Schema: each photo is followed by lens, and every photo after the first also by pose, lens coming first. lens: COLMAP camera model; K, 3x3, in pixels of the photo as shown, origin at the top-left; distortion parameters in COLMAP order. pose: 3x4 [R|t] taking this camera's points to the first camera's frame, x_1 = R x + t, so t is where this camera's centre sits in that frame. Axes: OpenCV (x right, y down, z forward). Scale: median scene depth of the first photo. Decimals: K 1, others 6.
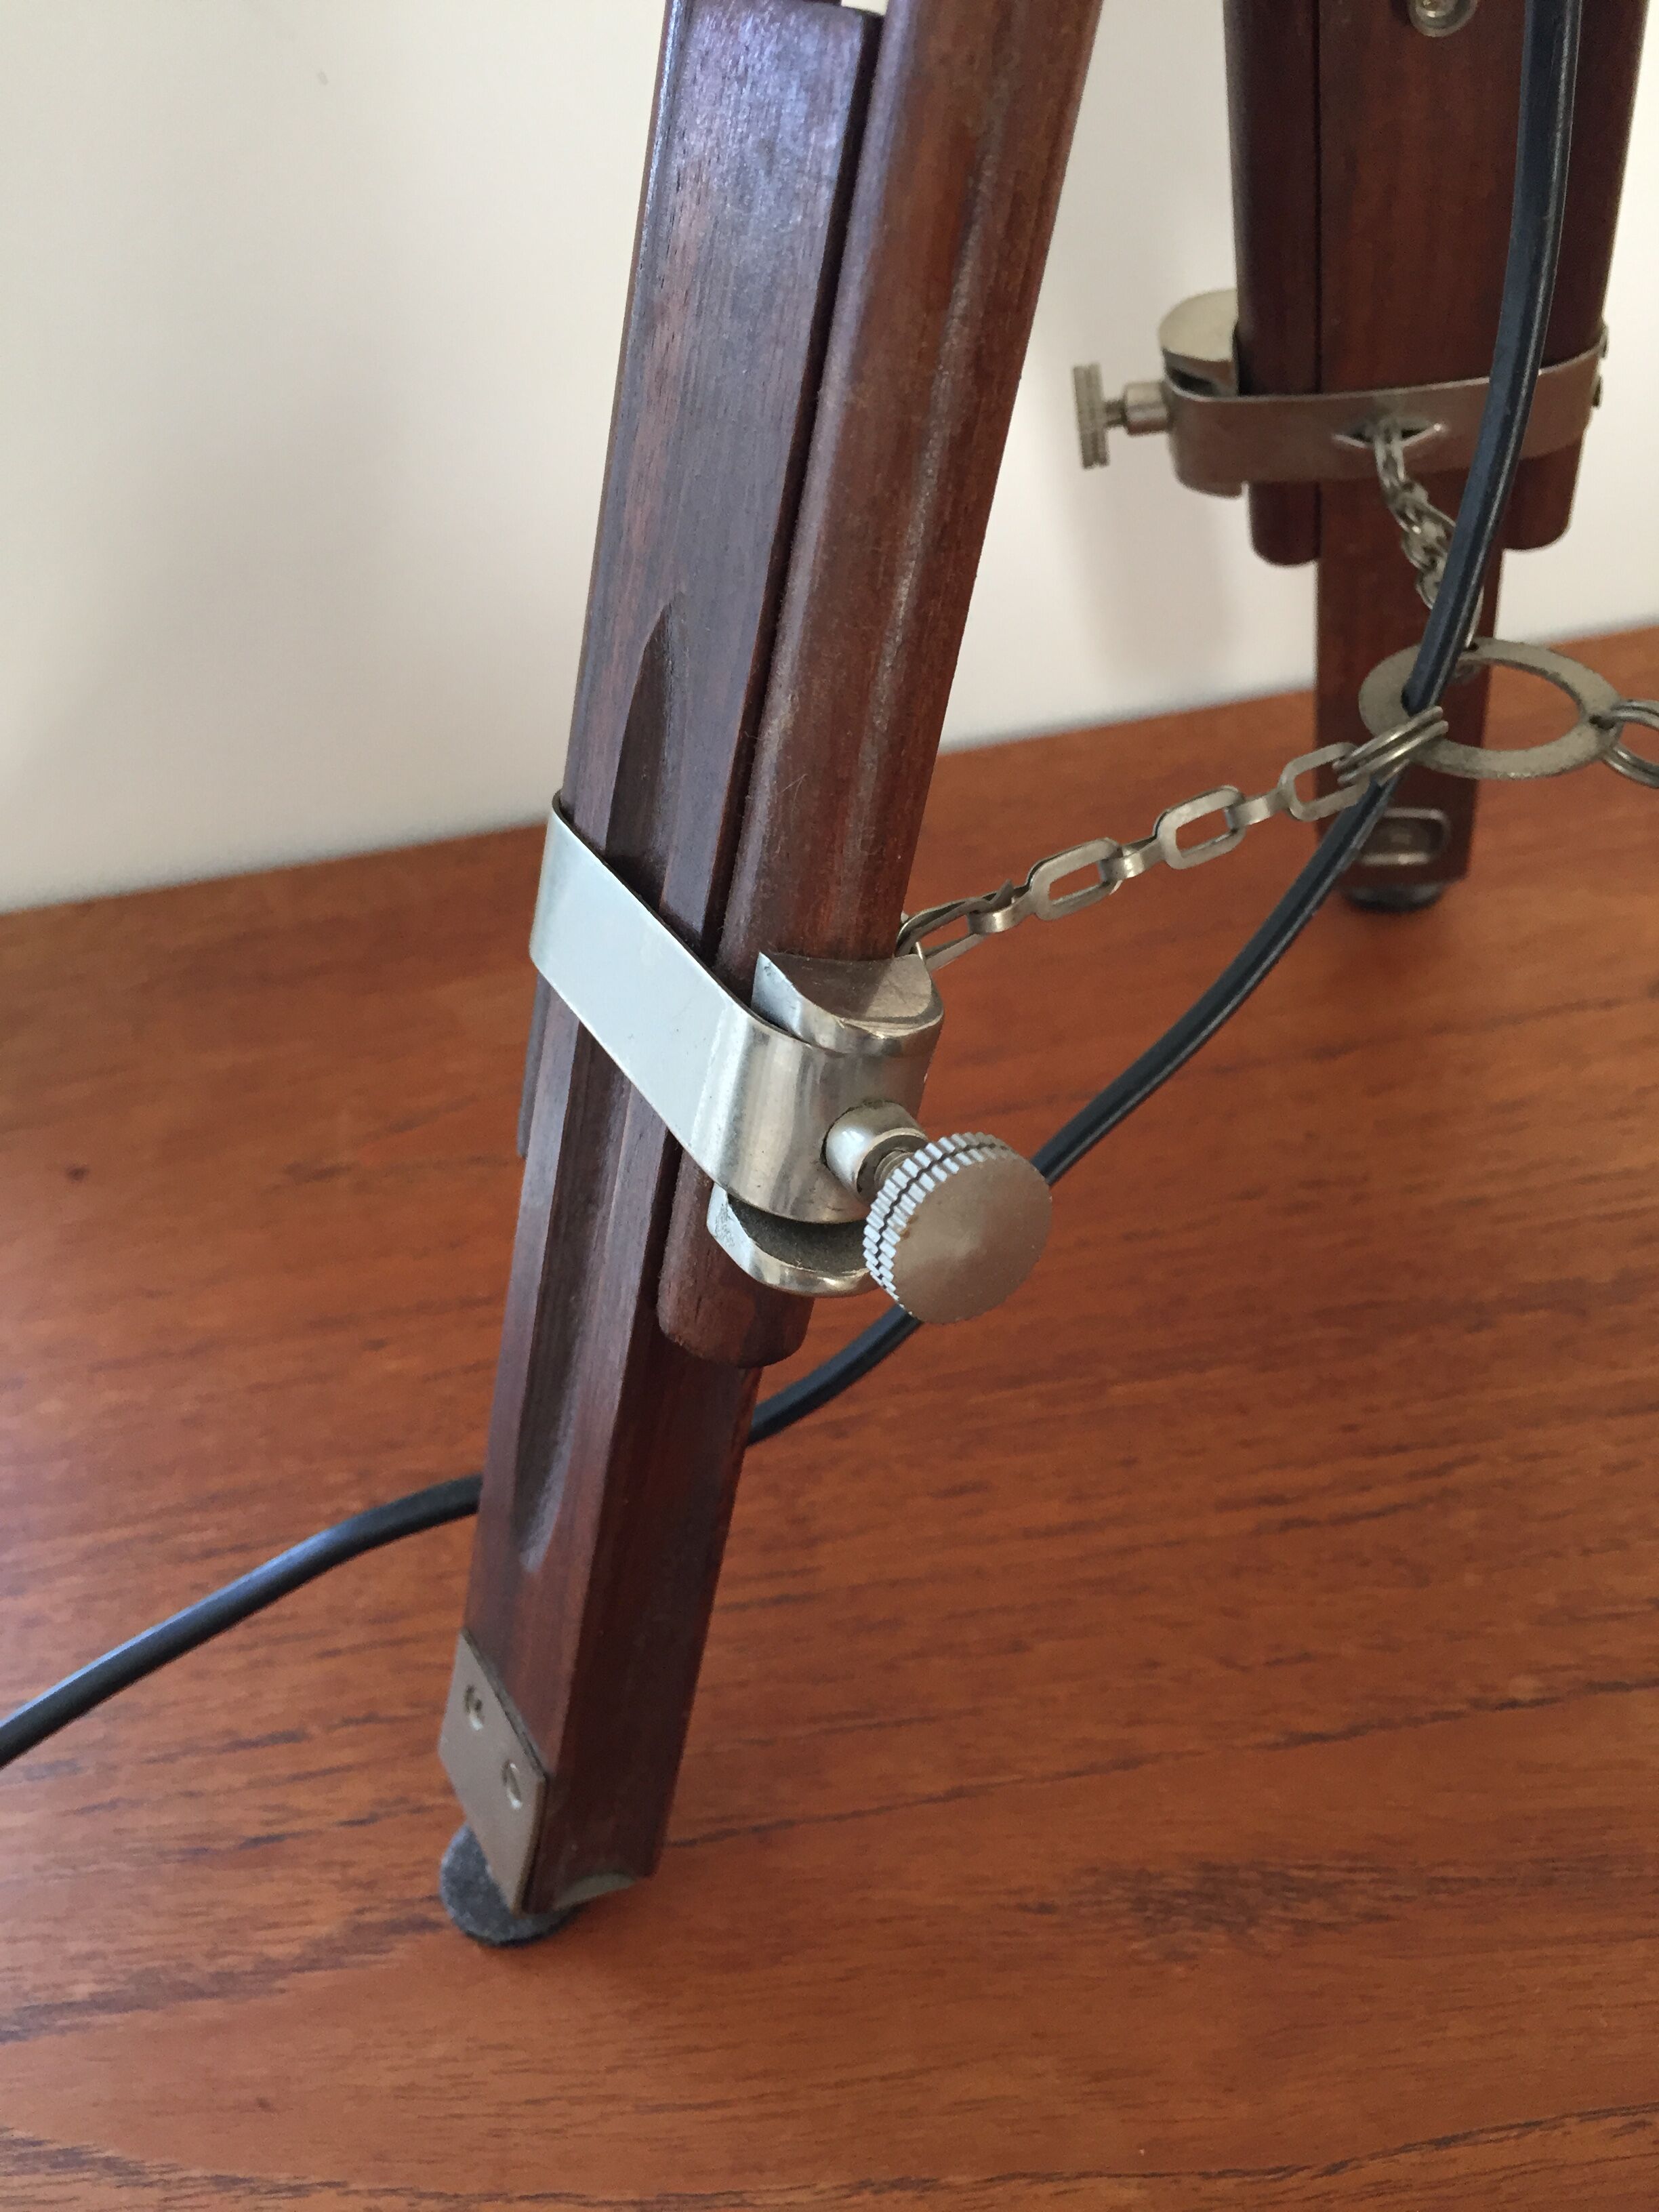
lens RADIAL K [[1881.2, 0, 822.6], [0, 1881.2, 1111.0], [0, 0, 1]] dist [0.084363, -0.121264]
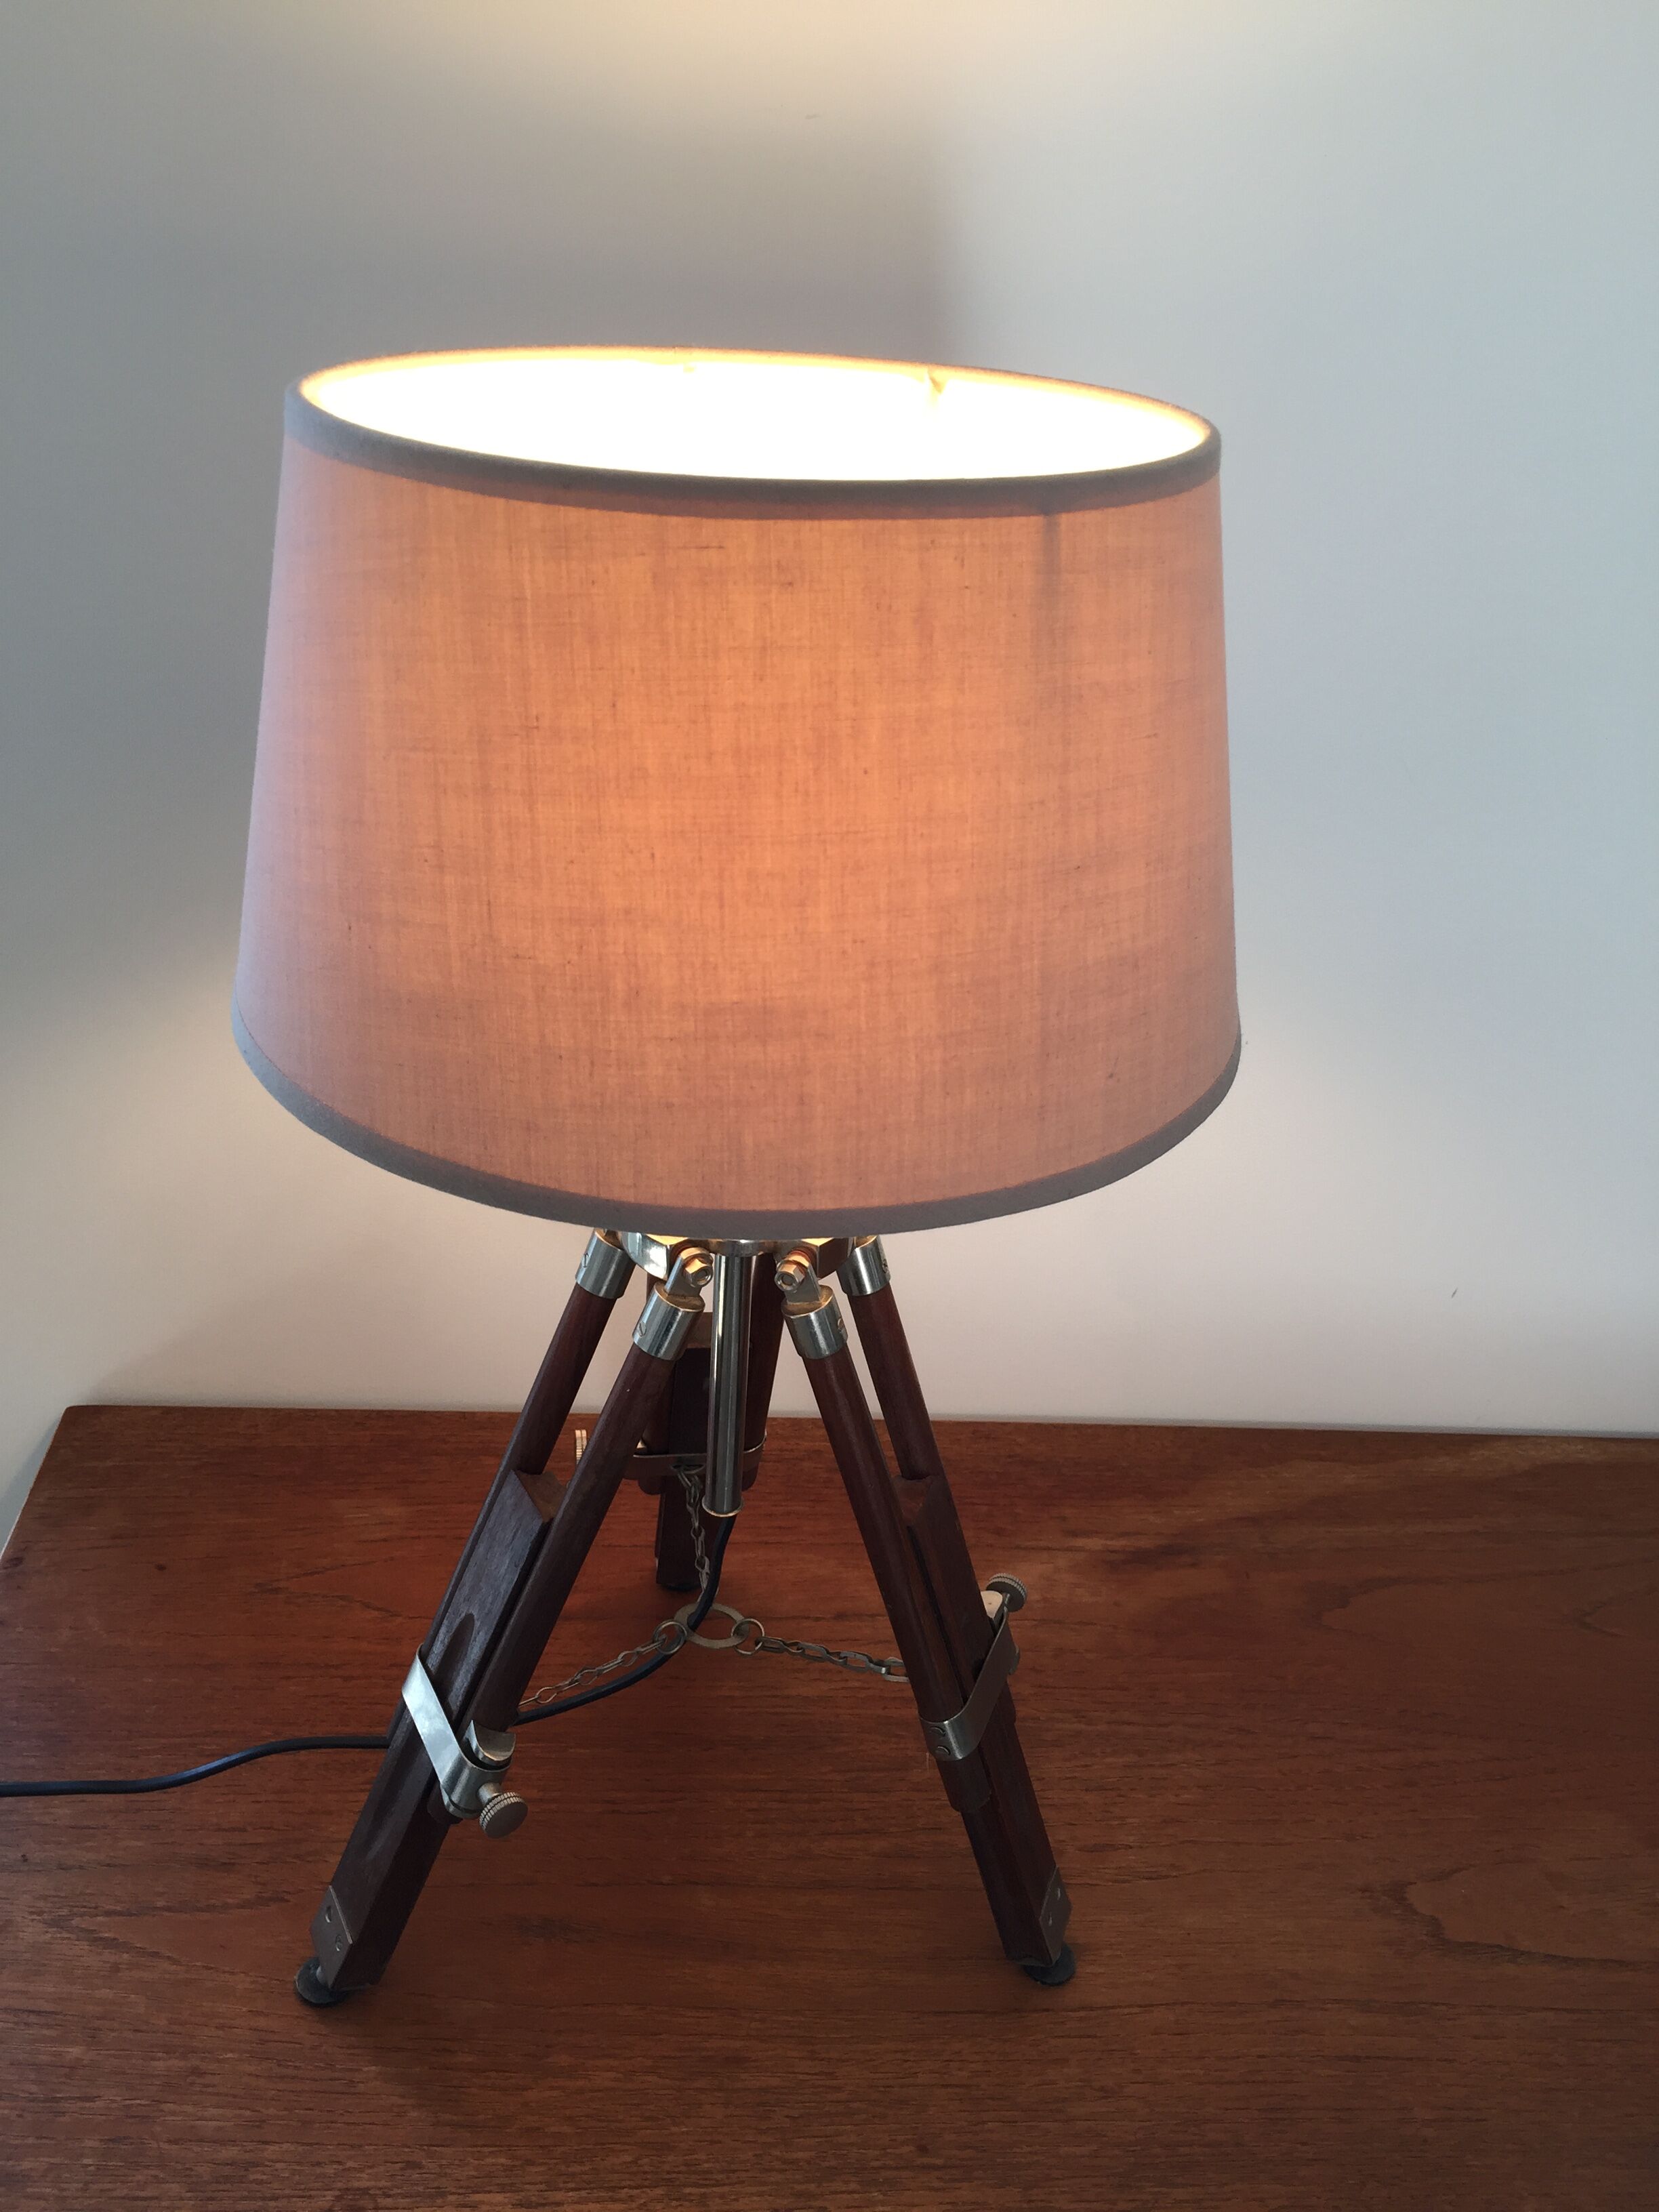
lens RADIAL K [[1888.8, 0, 821.8], [0, 1888.8, 1088.8], [0, 0, 1]] dist [0.078540, -0.108361]
pose [[0.974017, 0.207370, 0.091042, 0.065093], [-0.191018, 0.968184, -0.161656, -0.409384], [-0.121668, 0.140065, 0.982639, -1.908140]]
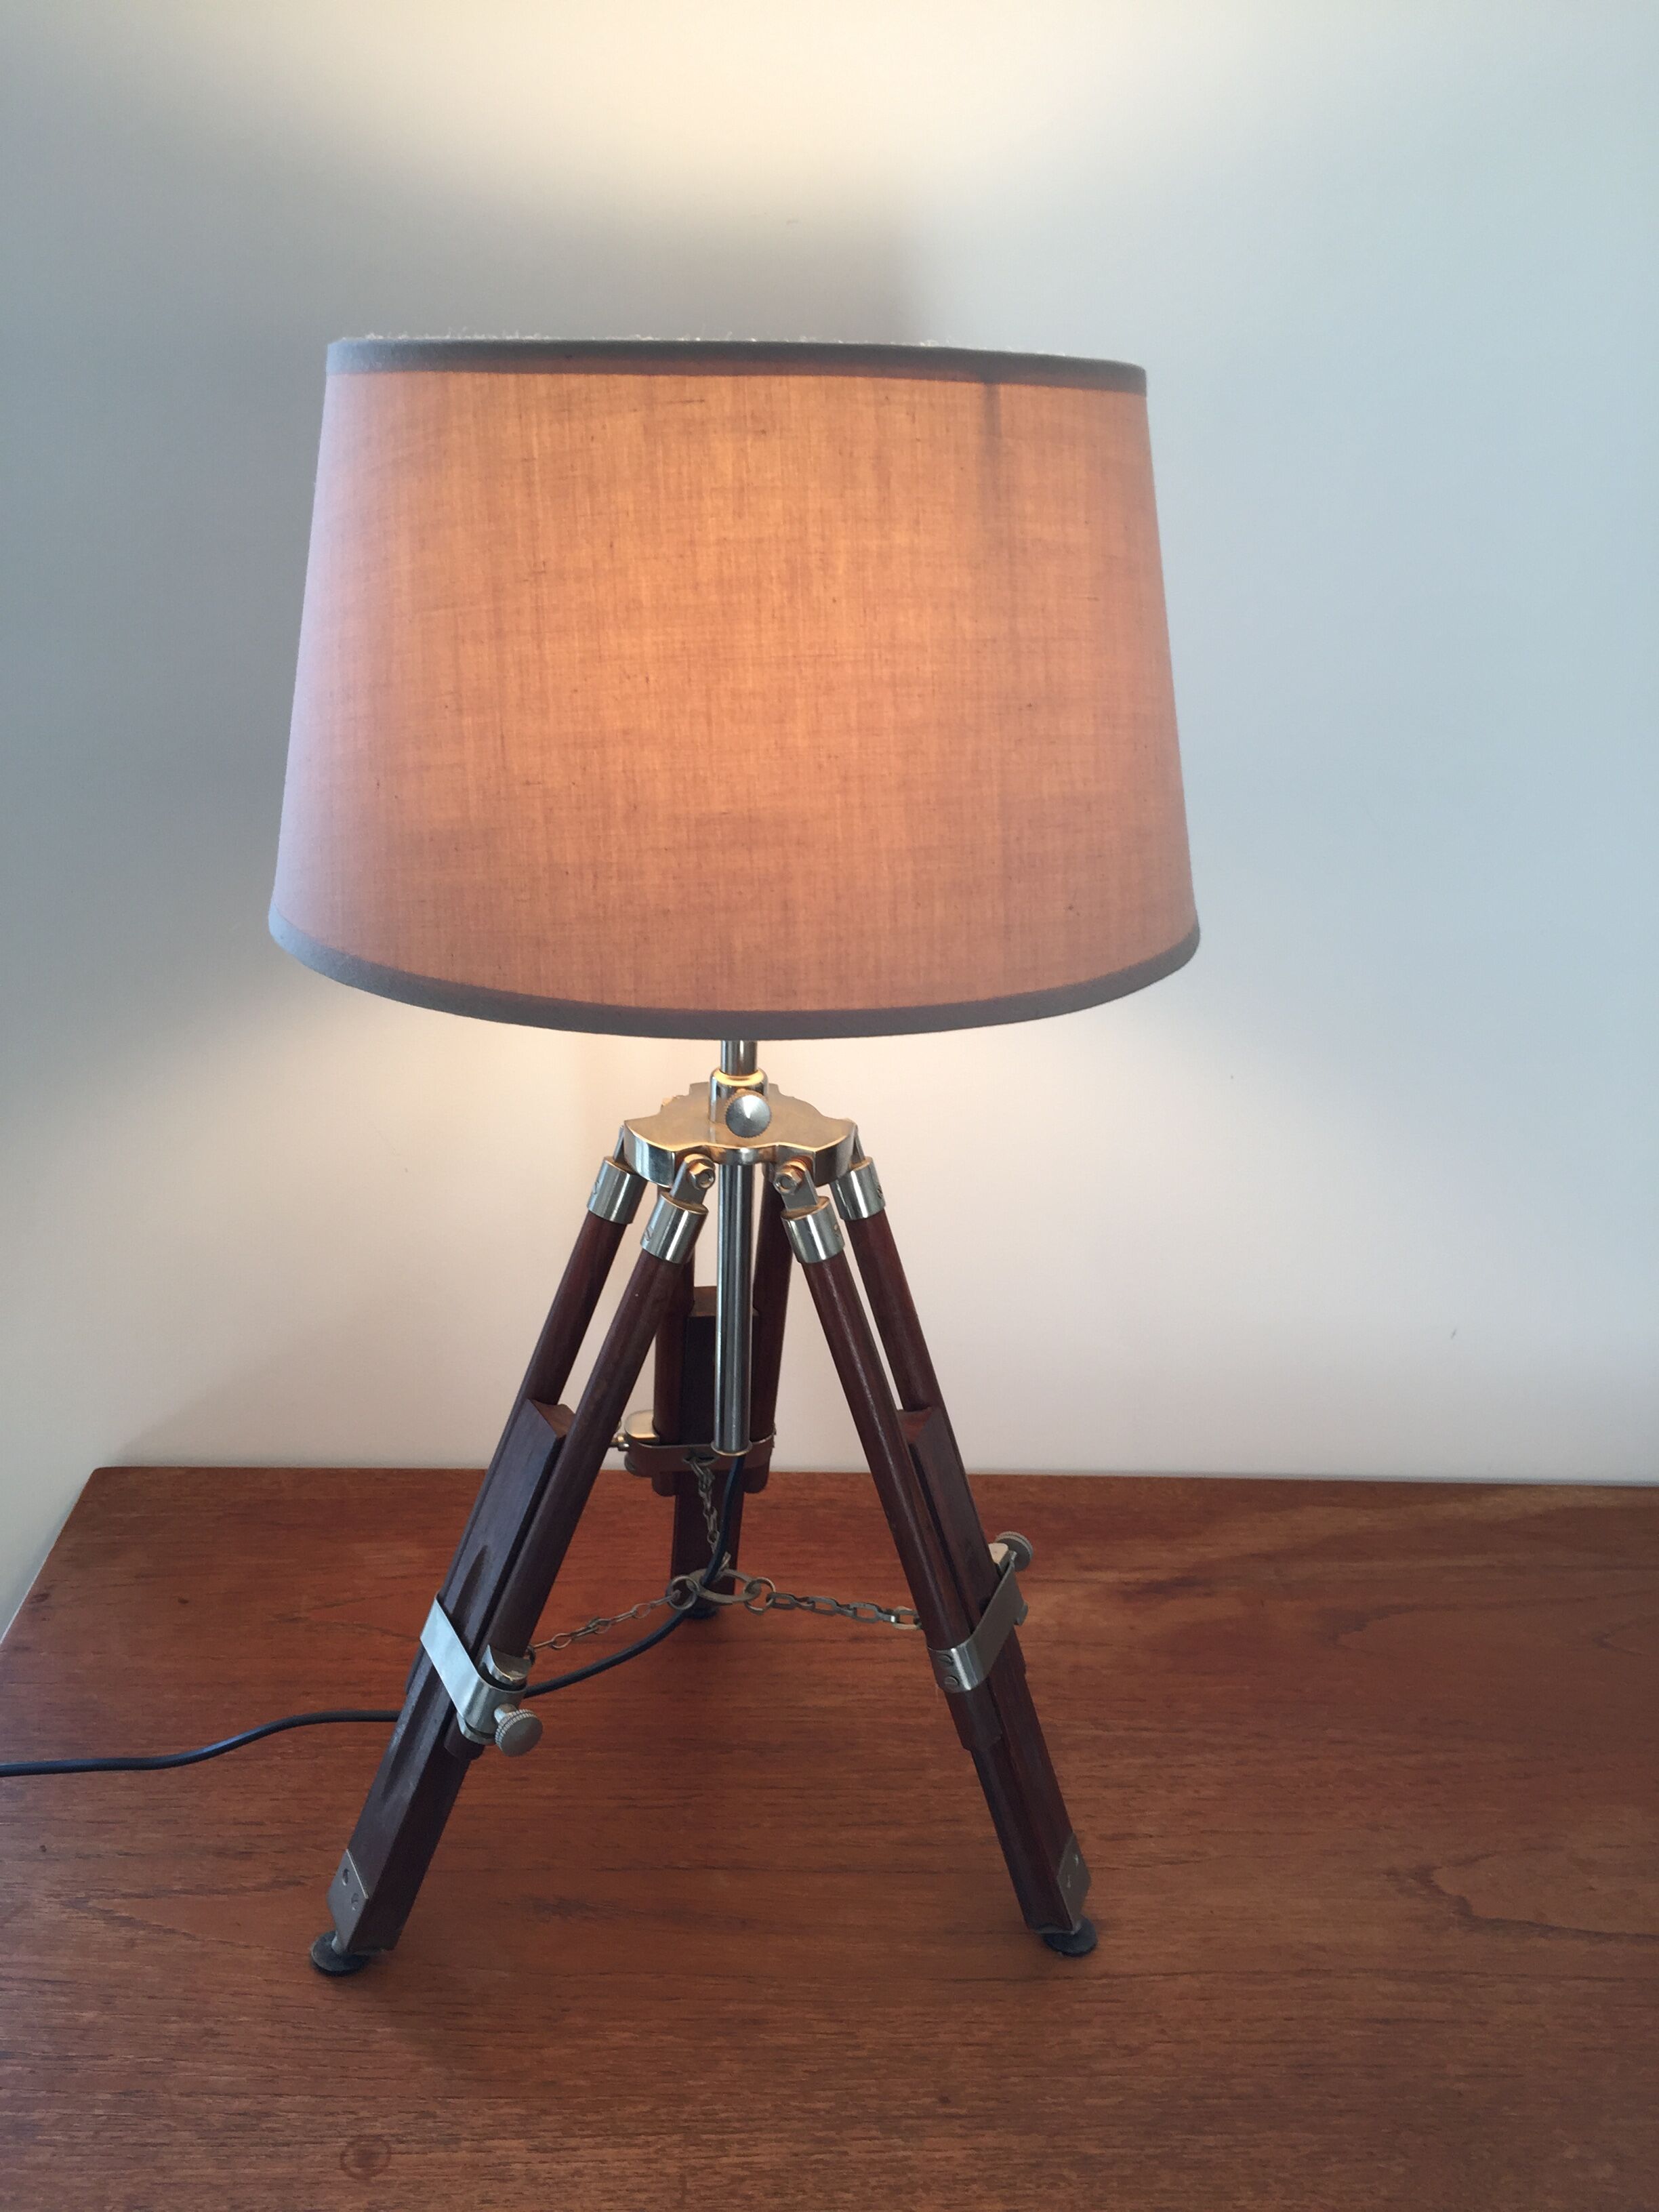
lens RADIAL K [[1895.2, 0, 819.7], [0, 1895.2, 1101.5], [0, 0, 1]] dist [0.090651, -0.122046]
pose [[0.979793, 0.194246, 0.047681, 0.177305], [-0.171568, 0.938756, -0.298833, 0.035752], [-0.102808, 0.284614, 0.953113, -1.972153]]
